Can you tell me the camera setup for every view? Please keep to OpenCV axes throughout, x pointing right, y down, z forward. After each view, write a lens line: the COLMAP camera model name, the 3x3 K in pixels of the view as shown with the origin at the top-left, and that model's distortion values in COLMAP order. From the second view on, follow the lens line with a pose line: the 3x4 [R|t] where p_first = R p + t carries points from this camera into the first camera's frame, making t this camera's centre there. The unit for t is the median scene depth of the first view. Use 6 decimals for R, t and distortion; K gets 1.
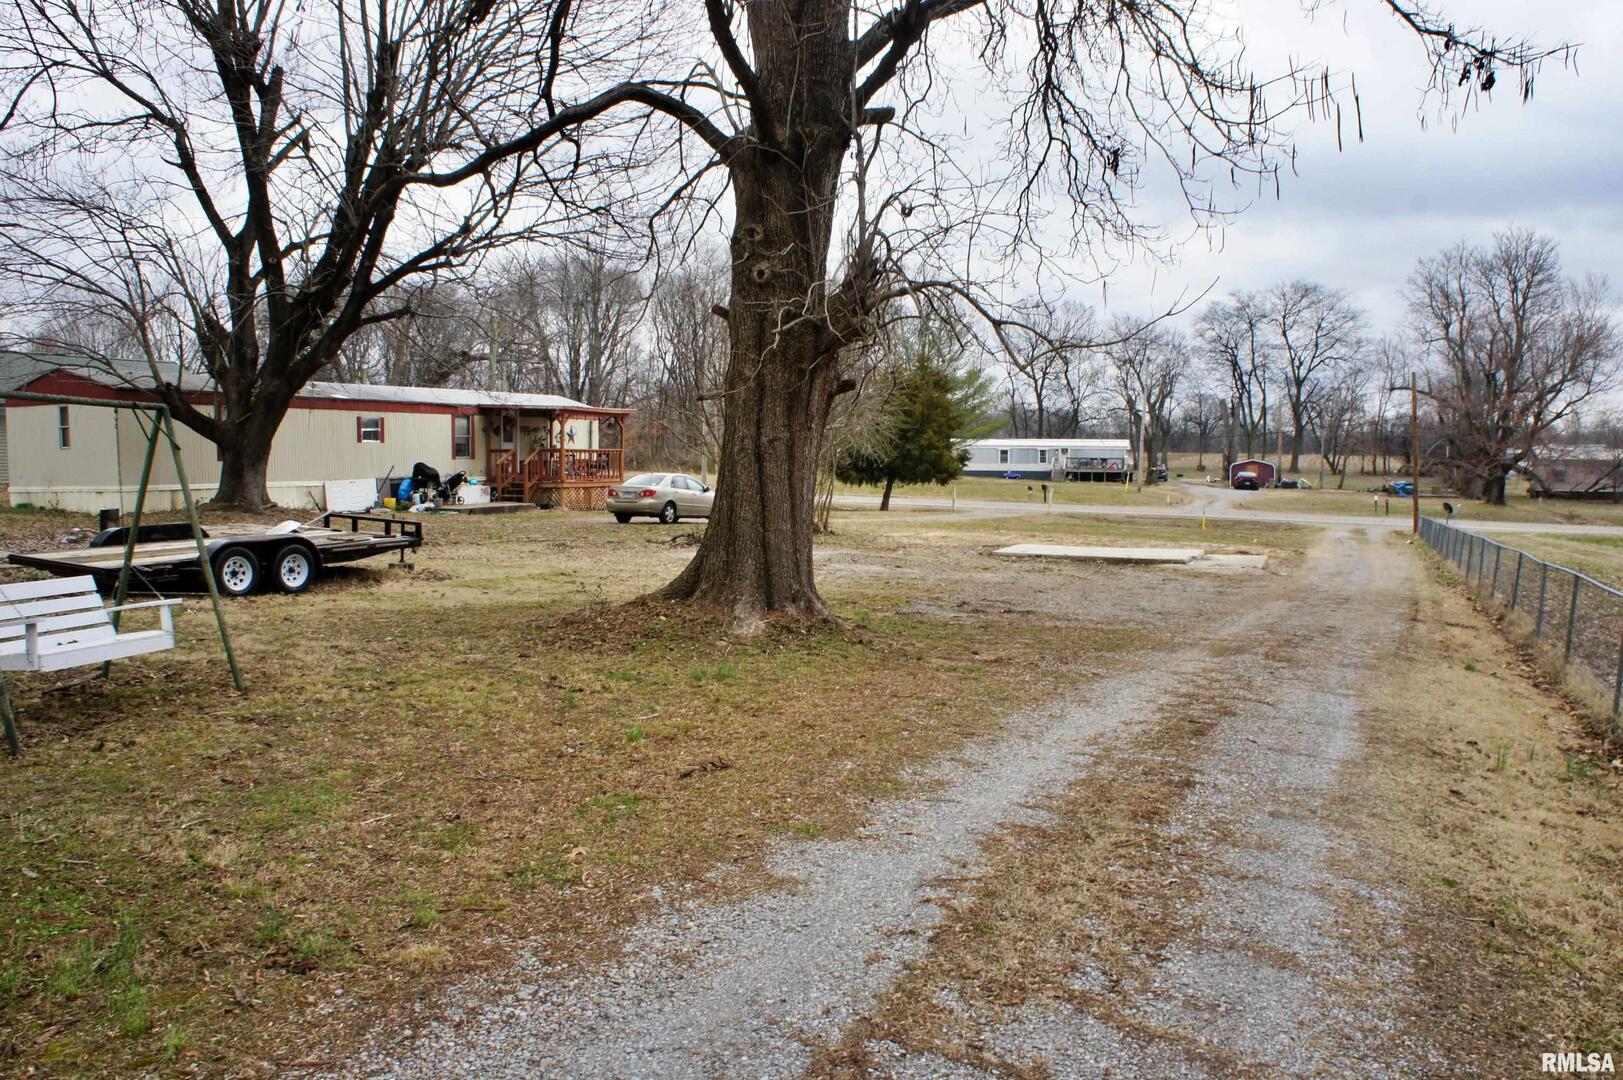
lens RADIAL K [[1311.0, 0, 811.5], [0, 1311.0, 540.0], [0, 0, 1]] dist [-0.158798, 0.119355]
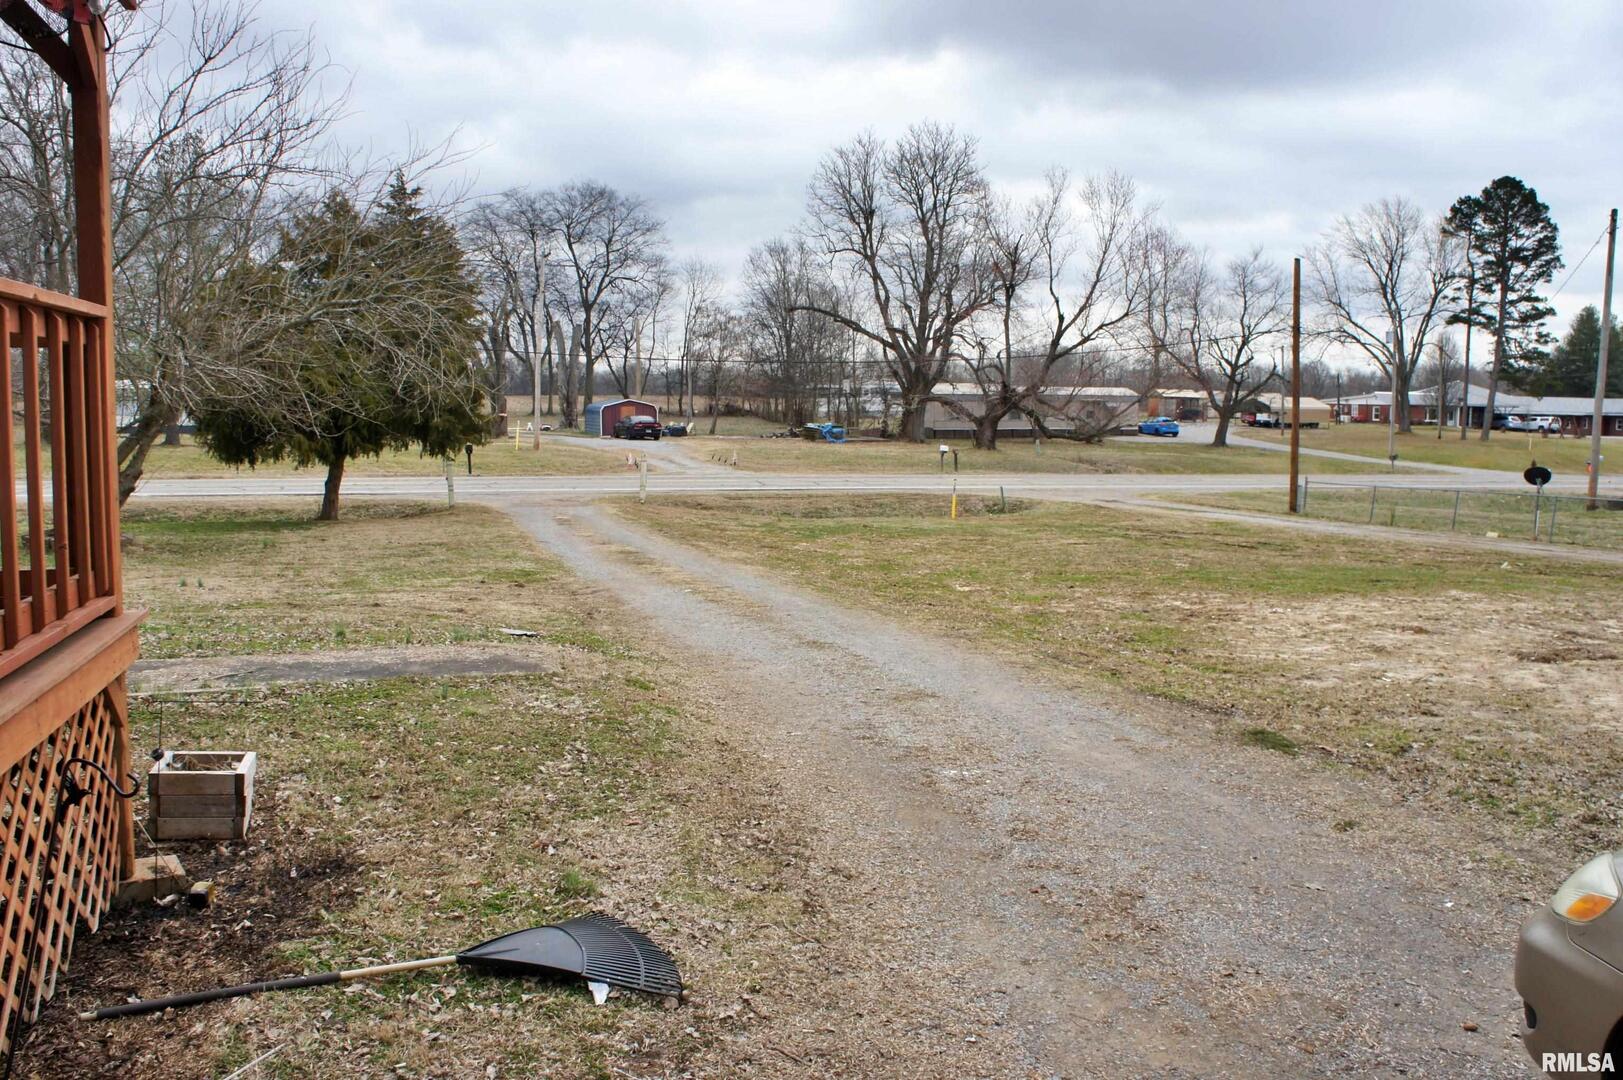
lens RADIAL K [[1311.0, 0, 811.5], [0, 1311.0, 540.0], [0, 0, 1]] dist [-0.158798, 0.119355]
pose [[0.759858, -0.071762, 0.646116, -0.215641], [0.044368, 0.997296, 0.058588, -0.054337], [-0.648574, -0.015851, 0.760987, 0.938312]]
